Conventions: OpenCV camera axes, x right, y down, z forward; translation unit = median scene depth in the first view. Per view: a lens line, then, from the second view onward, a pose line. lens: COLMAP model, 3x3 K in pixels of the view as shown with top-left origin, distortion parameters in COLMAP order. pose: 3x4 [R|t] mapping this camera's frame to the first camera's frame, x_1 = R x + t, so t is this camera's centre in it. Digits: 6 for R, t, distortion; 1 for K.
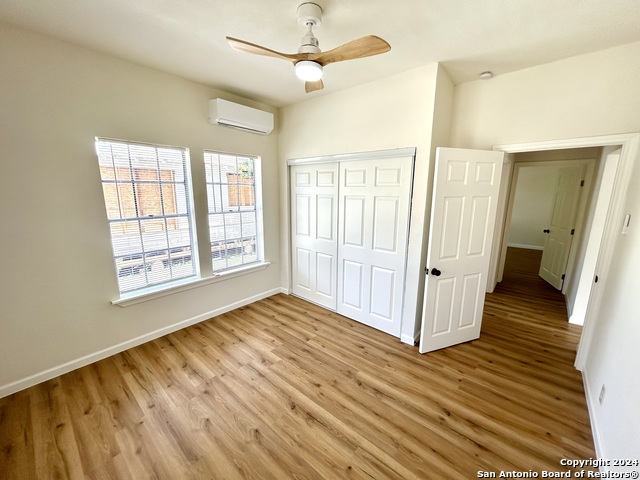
lens RADIAL K [[256.8, 0, 319.6], [0, 256.8, 239.1], [0, 0, 1]] dist [0.007966, 0.000563]
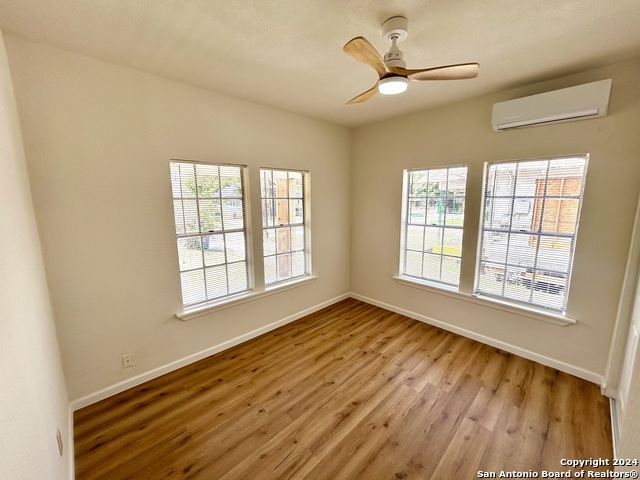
lens RADIAL K [[256.8, 0, 319.6], [0, 256.8, 239.1], [0, 0, 1]] dist [0.007966, 0.000563]
pose [[-0.081580, 0.147953, -0.985624, 0.625713], [-0.192740, 0.967910, 0.161247, -0.115933], [0.977853, 0.203124, -0.050446, 0.548339]]
